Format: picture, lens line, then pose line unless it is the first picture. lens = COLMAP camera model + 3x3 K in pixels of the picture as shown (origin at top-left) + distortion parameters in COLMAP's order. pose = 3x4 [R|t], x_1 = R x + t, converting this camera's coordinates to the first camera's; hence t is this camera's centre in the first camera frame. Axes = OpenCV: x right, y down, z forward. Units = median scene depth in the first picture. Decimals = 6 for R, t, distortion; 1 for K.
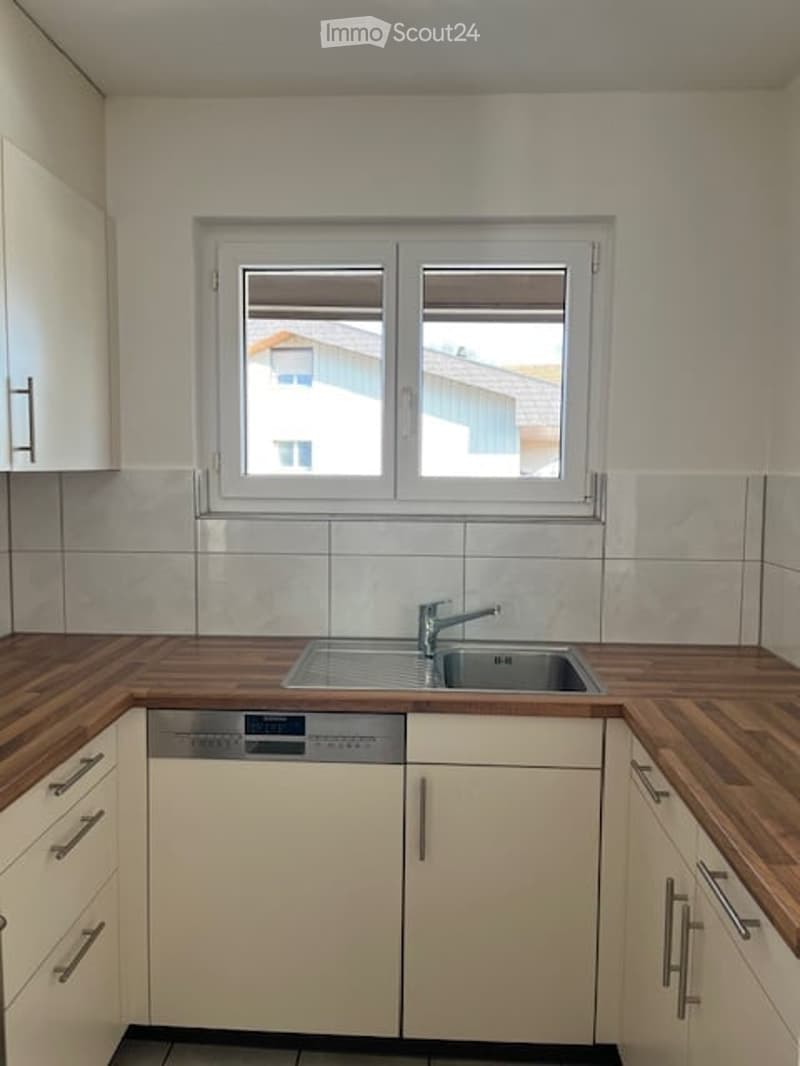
lens RADIAL K [[859.3, 0, 400.0], [0, 859.3, 533.0], [0, 0, 1]] dist [0.079073, -0.101989]
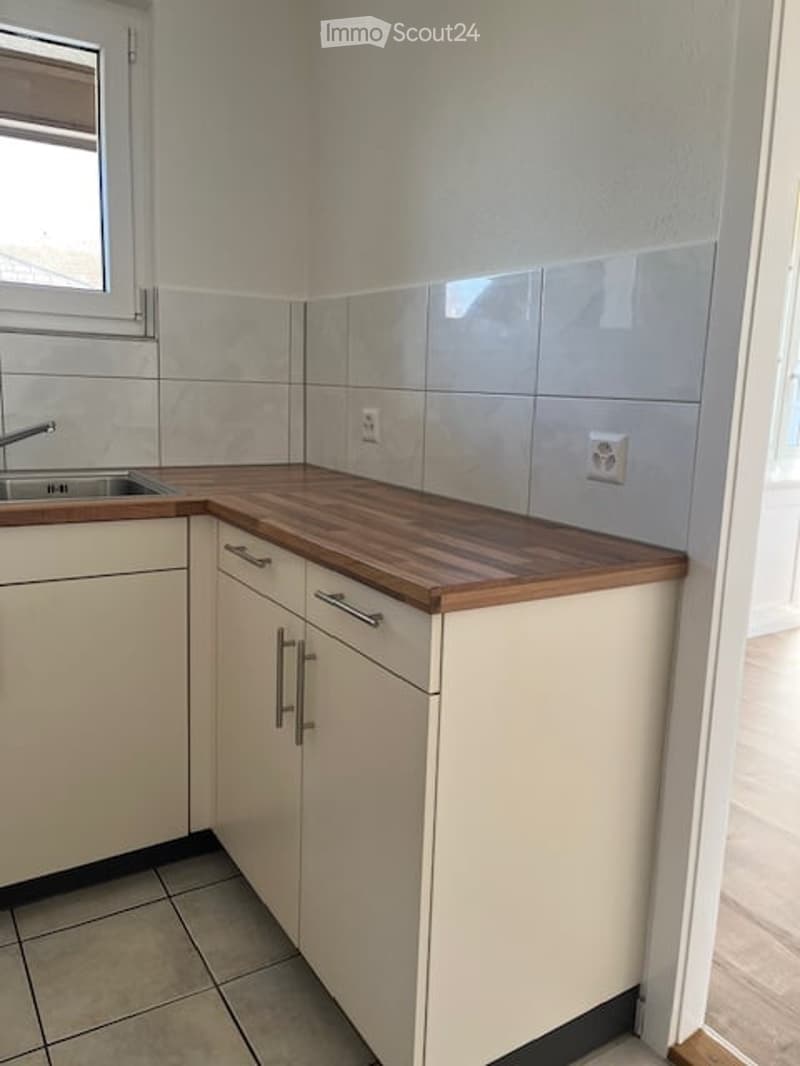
lens RADIAL K [[859.3, 0, 400.0], [0, 859.3, 533.0], [0, 0, 1]] dist [0.079073, -0.101989]
pose [[0.834862, -0.077437, 0.544985, -0.082353], [0.024700, 0.994328, 0.103448, 0.108585], [-0.549905, -0.072904, 0.832040, 0.030919]]
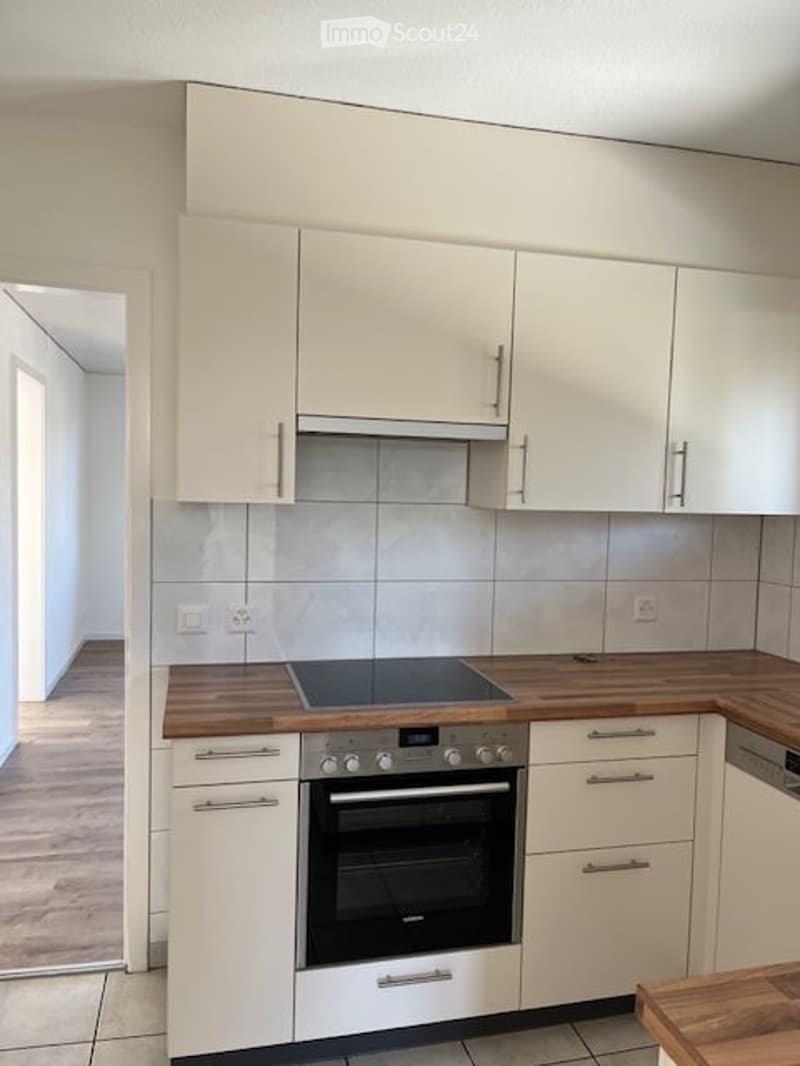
lens RADIAL K [[859.3, 0, 400.0], [0, 859.3, 533.0], [0, 0, 1]] dist [0.079073, -0.101989]
pose [[0.271065, 0.053423, -0.961077, 2.368313], [-0.111409, 0.993490, 0.023803, -0.083179], [0.956092, 0.100621, 0.275252, 0.783293]]
